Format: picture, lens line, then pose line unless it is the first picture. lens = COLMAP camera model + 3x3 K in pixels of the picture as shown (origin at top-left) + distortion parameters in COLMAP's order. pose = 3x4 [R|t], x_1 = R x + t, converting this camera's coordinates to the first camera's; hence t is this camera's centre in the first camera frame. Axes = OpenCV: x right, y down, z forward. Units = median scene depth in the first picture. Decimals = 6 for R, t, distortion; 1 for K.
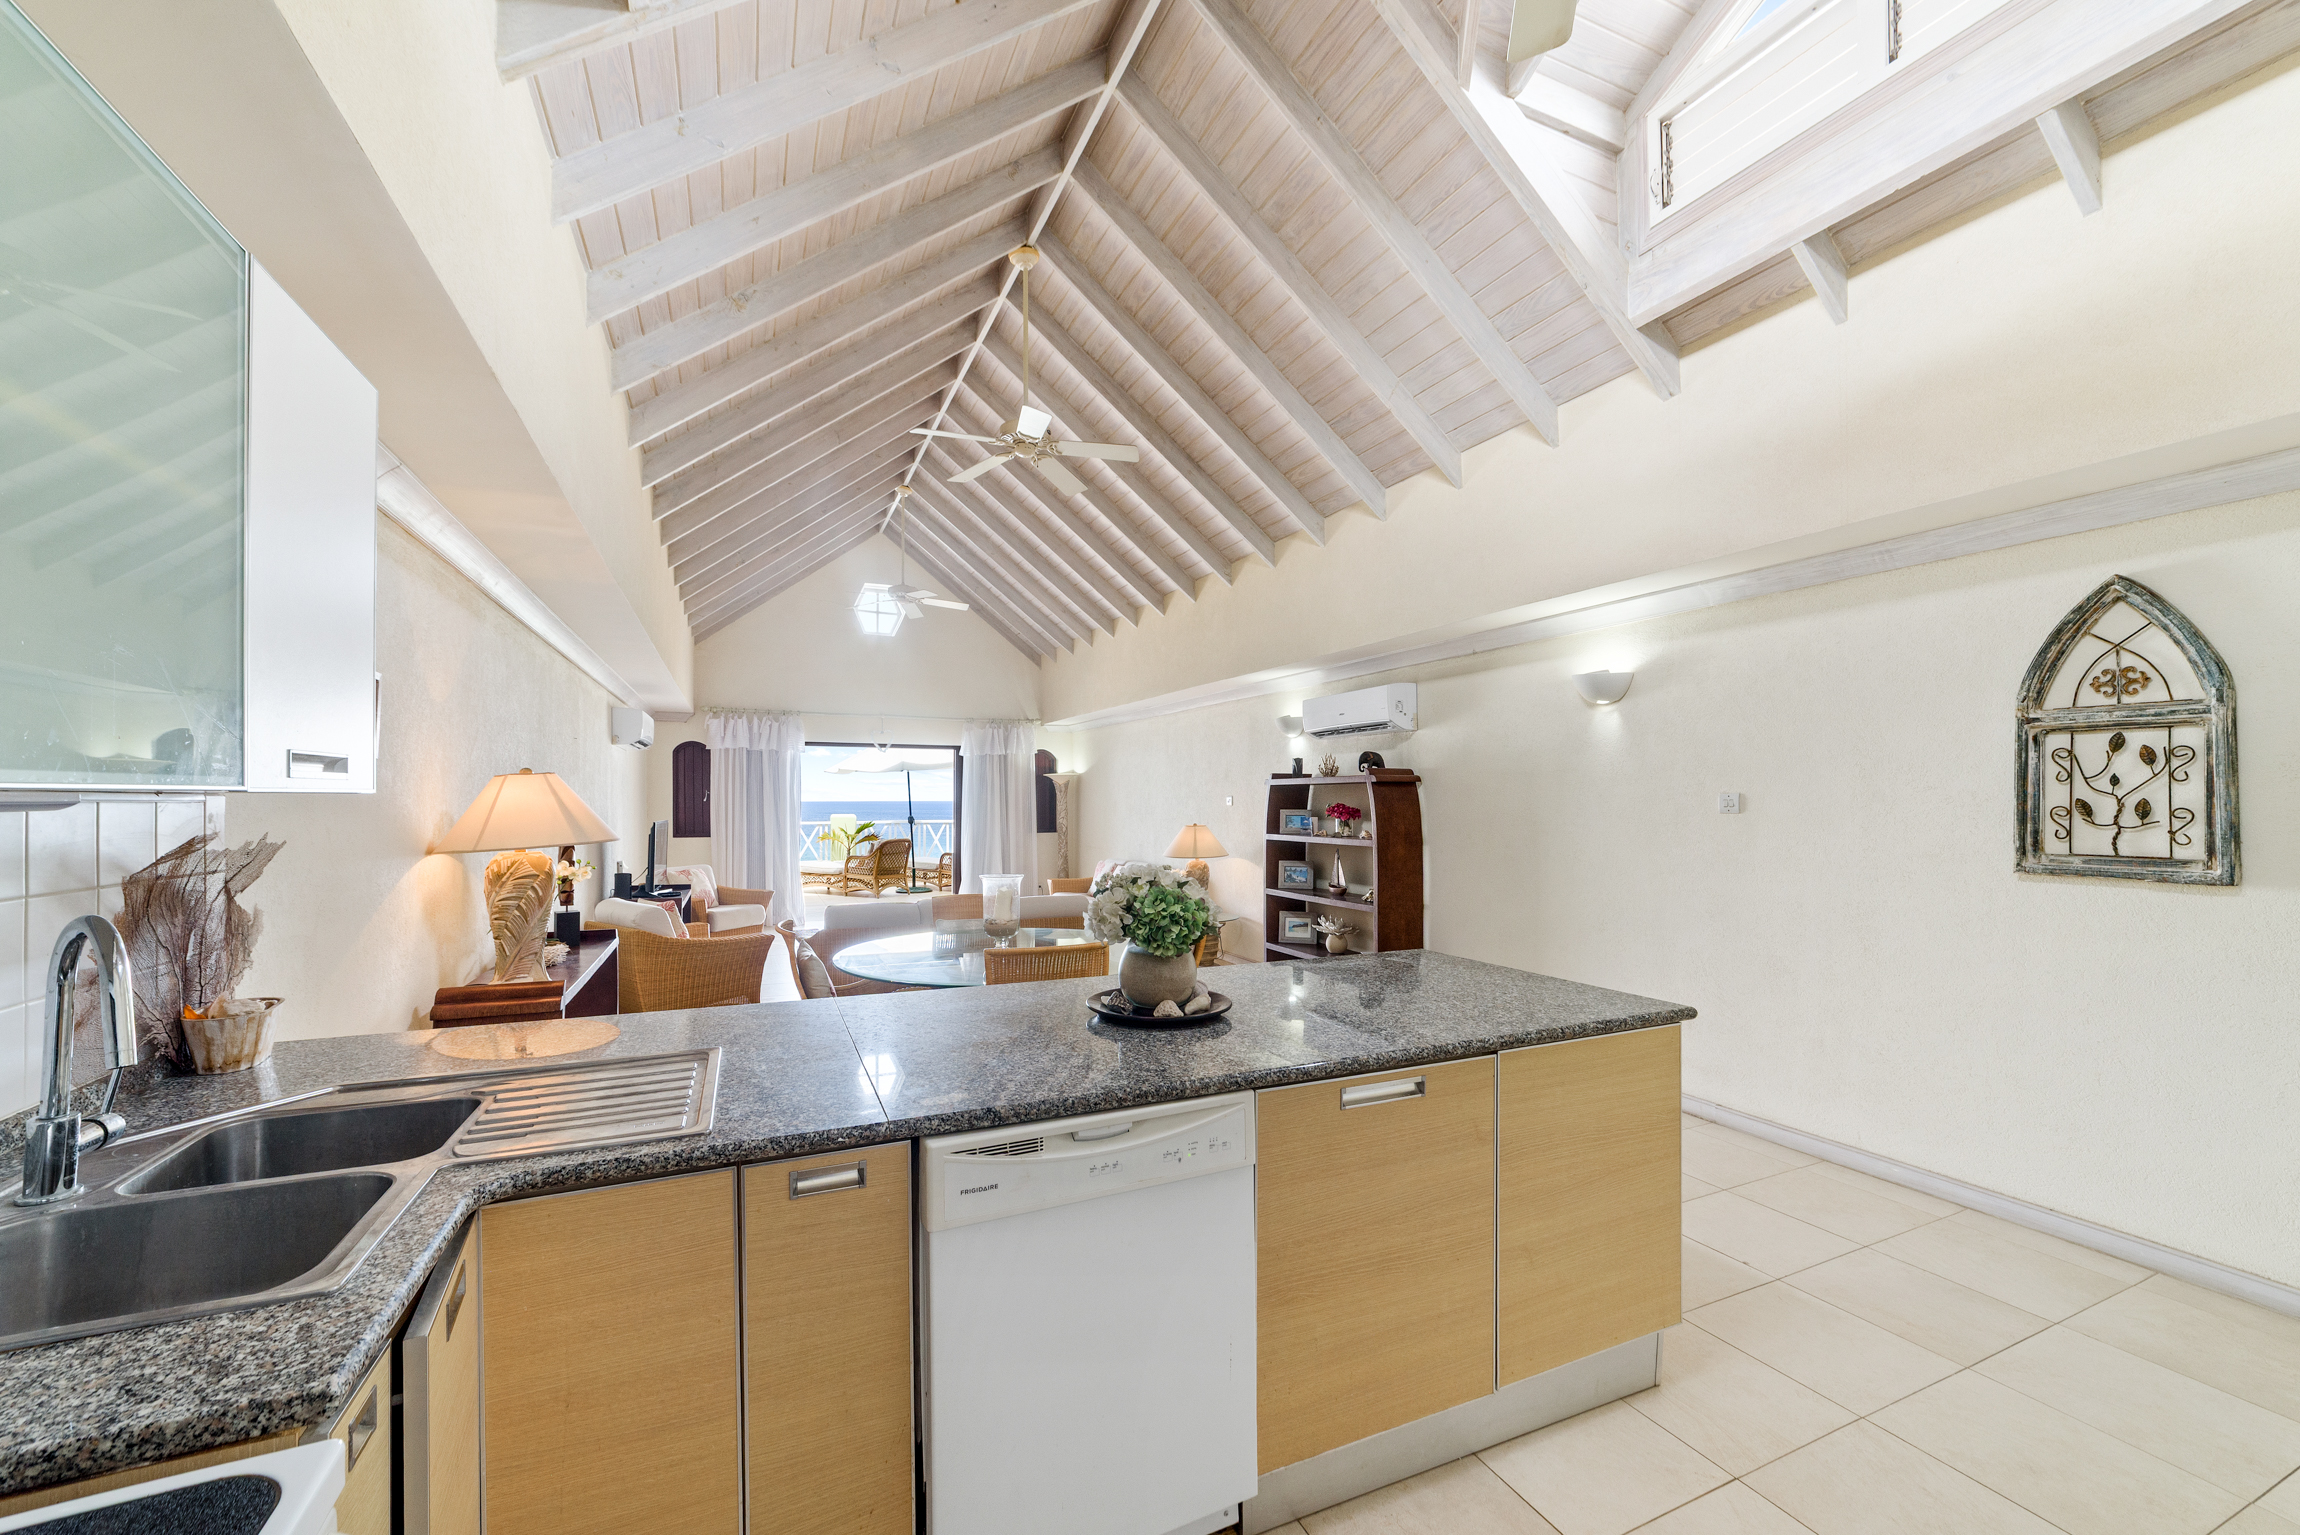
lens RADIAL K [[898.2, 0, 1148.3], [0, 898.2, 813.7], [0, 0, 1]] dist [0.001178, 0.000123]
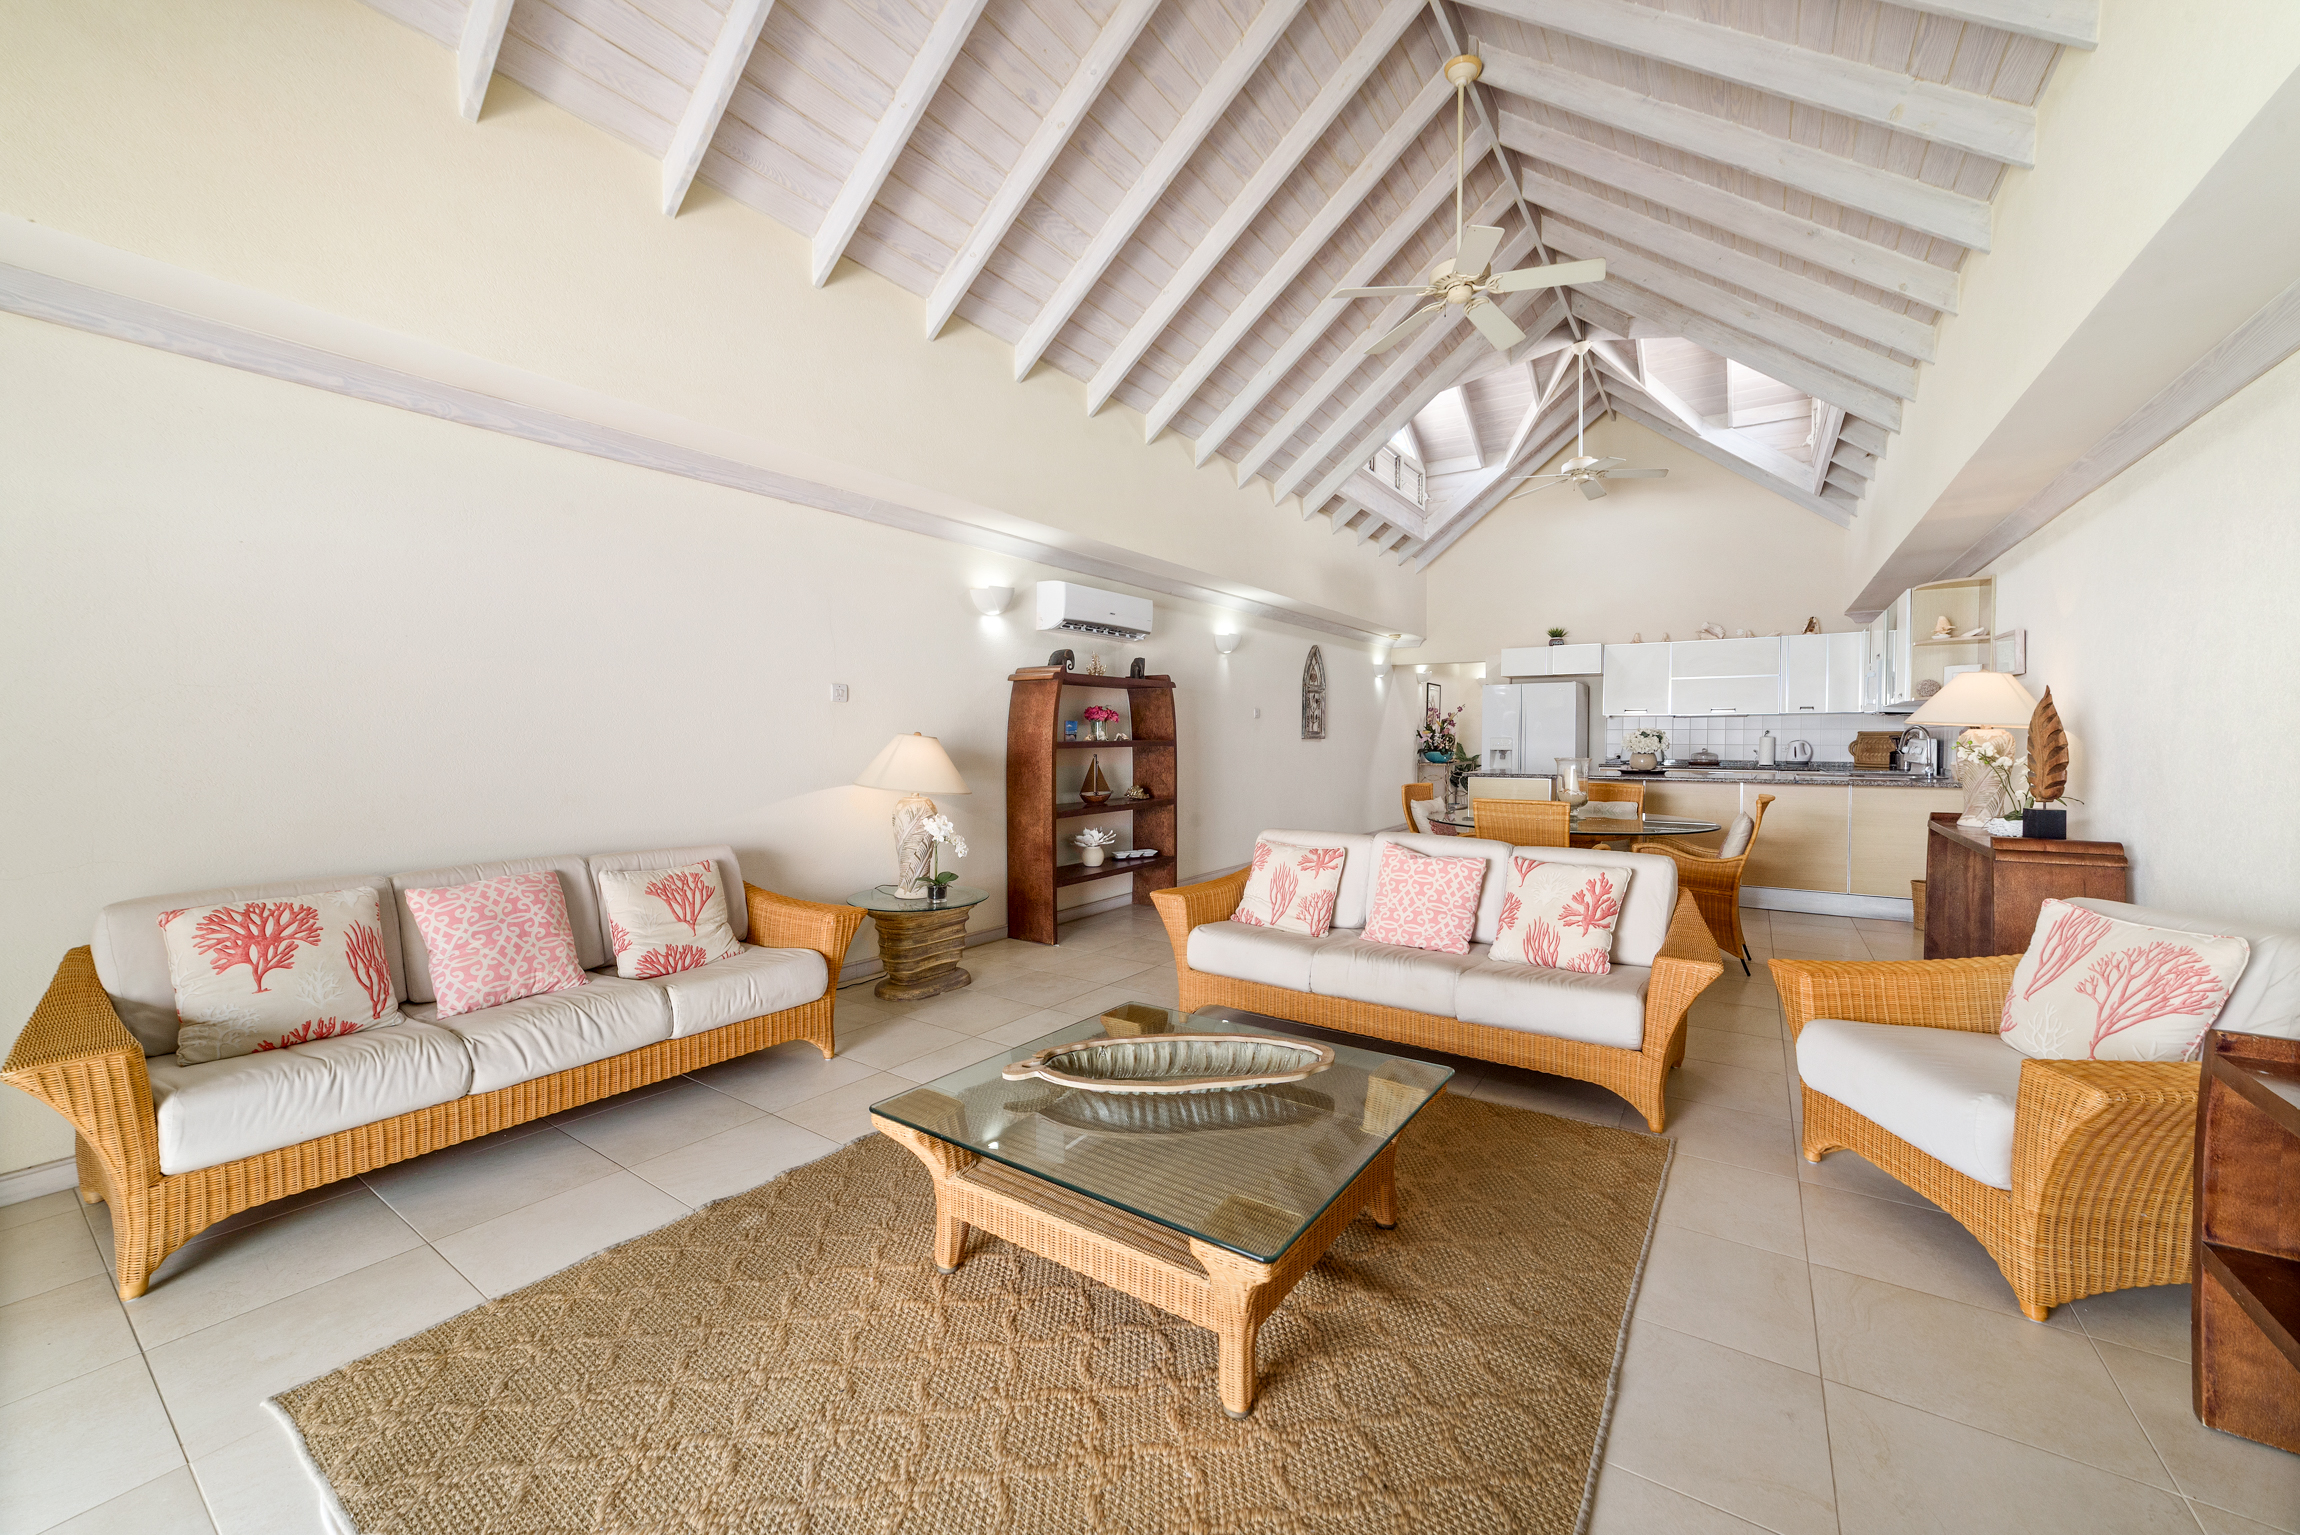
lens RADIAL K [[880.7, 0, 1151.3], [0, 880.7, 740.7], [0, 0, 1]] dist [-0.024629, 0.013557]
pose [[-0.533051, -0.004899, 0.846069, -0.547976], [0.011904, 0.999841, 0.013289, 0.013377], [-0.845999, 0.017155, -0.532908, 1.356247]]
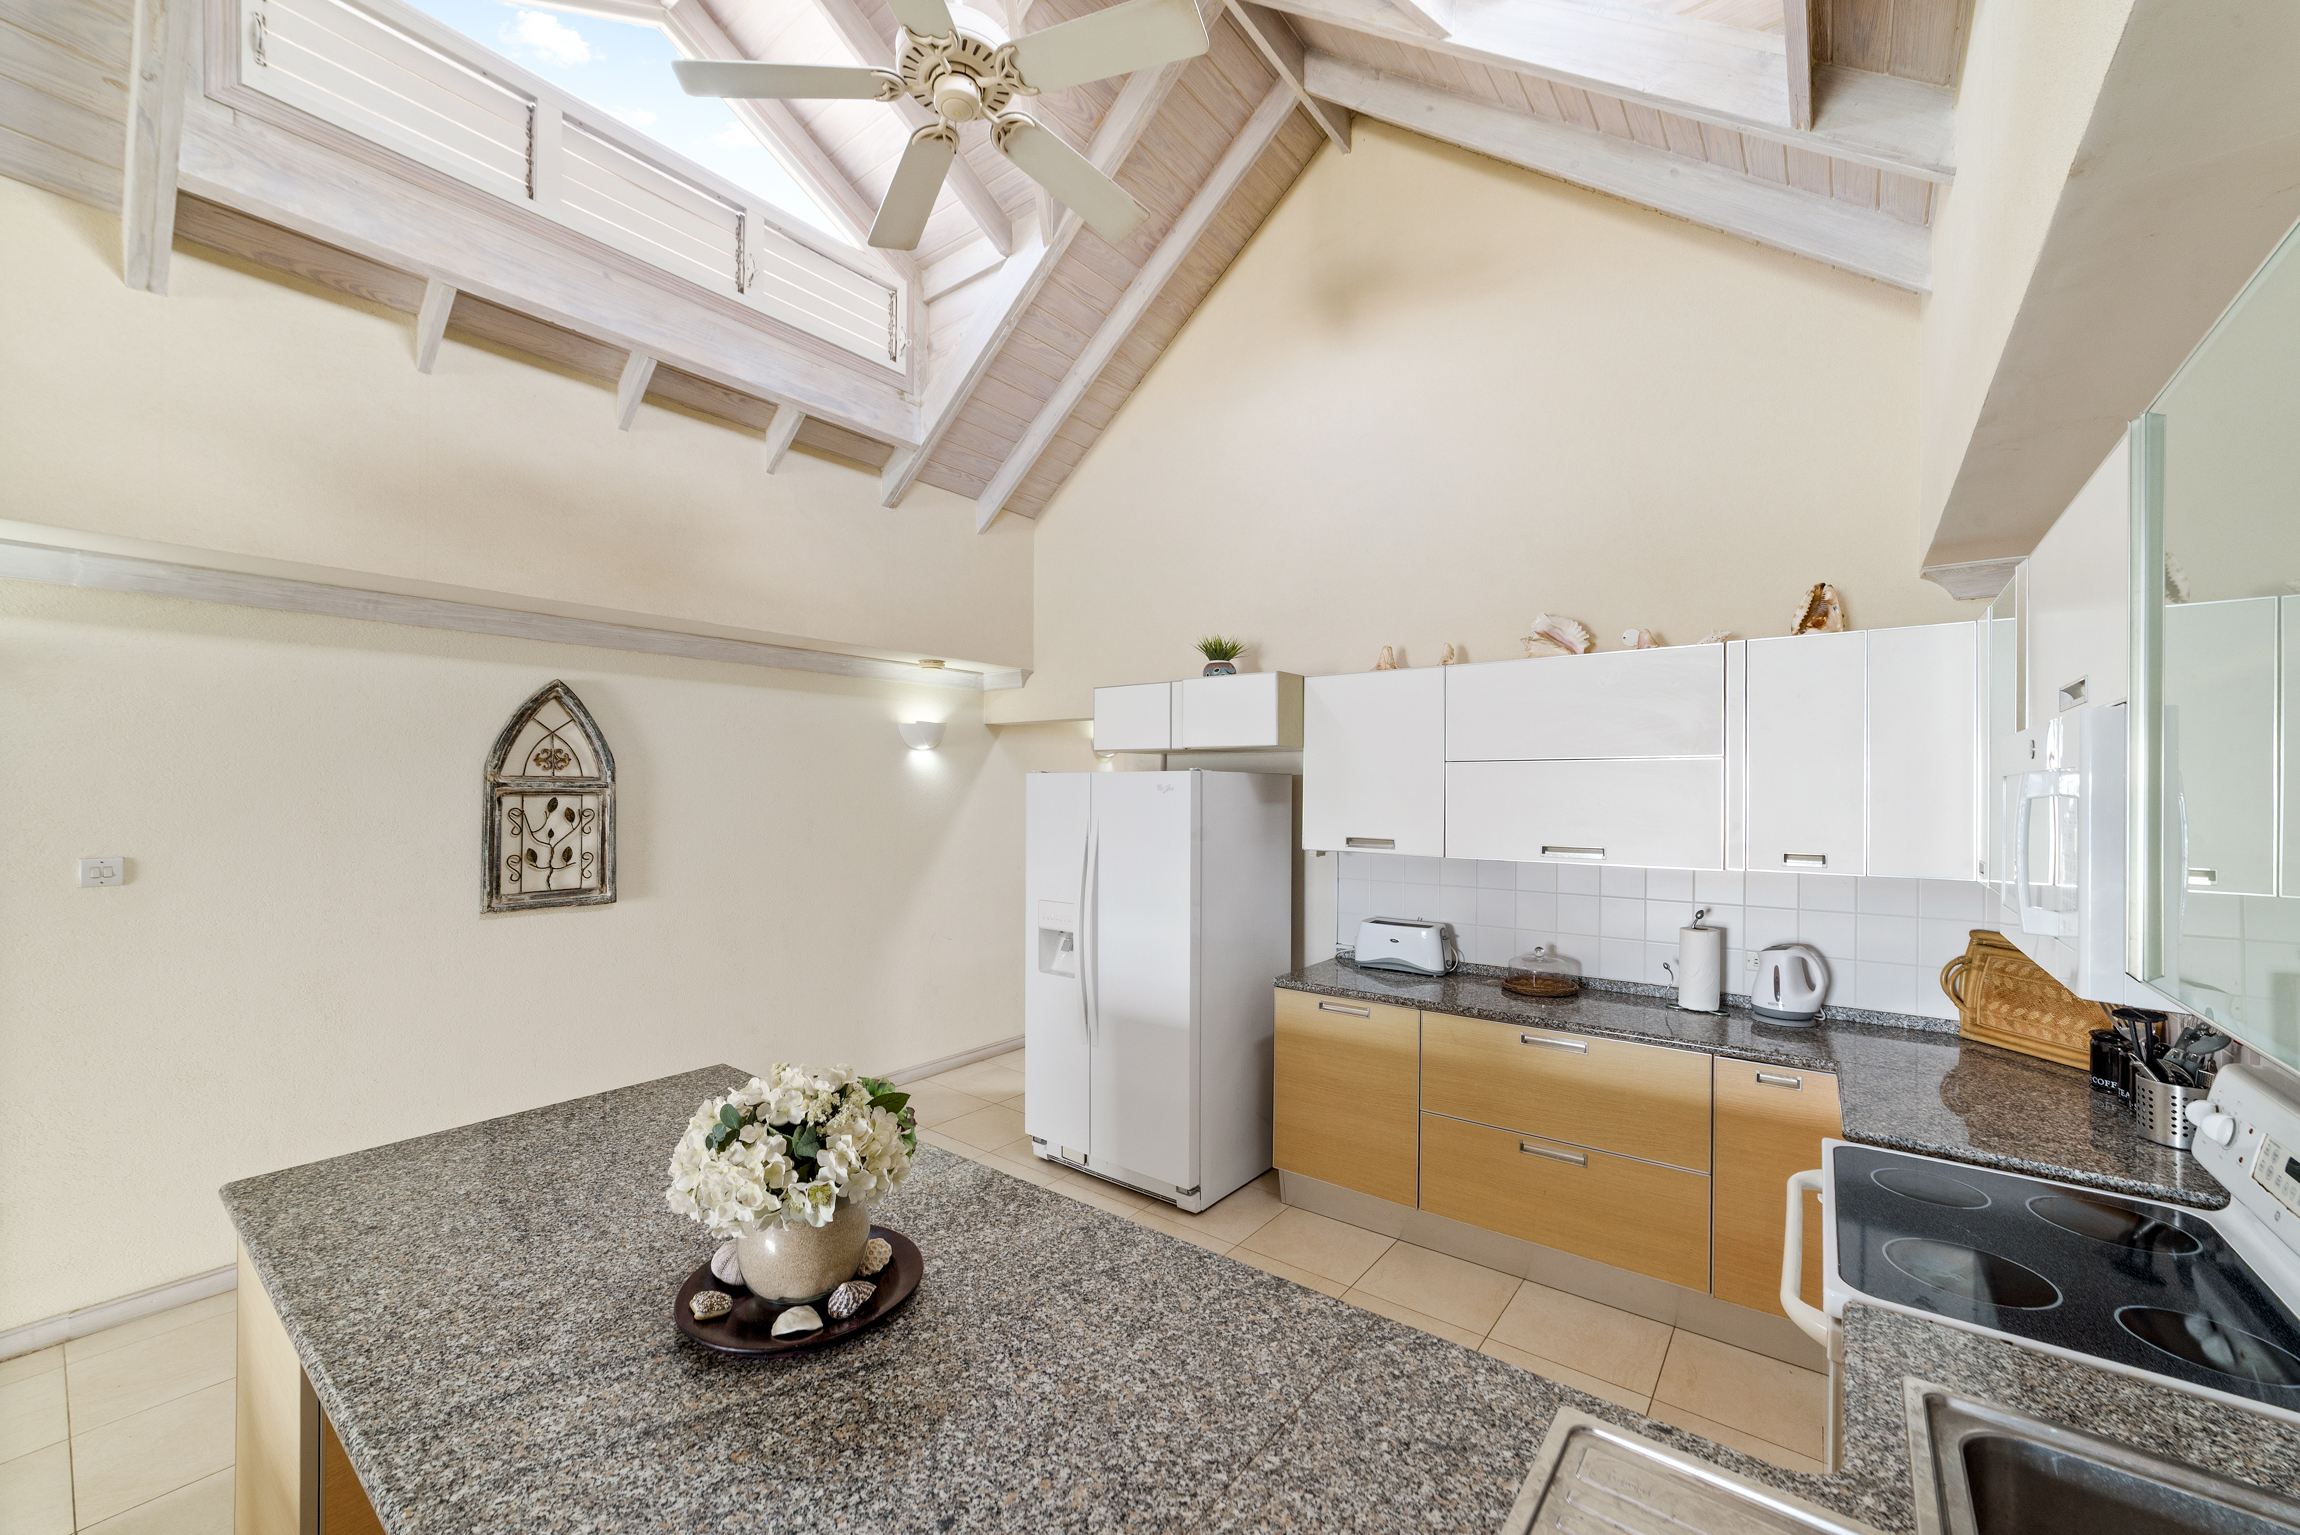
lens RADIAL K [[887.9, 0, 1150.0], [0, 887.9, 767.5], [0, 0, 1]] dist [-0.007415, 0.000162]
pose [[-0.476798, 0.020039, 0.878784, -0.207028], [0.008671, 0.999799, -0.018094, -0.043087], [-0.878970, -0.001008, -0.476876, 0.353497]]
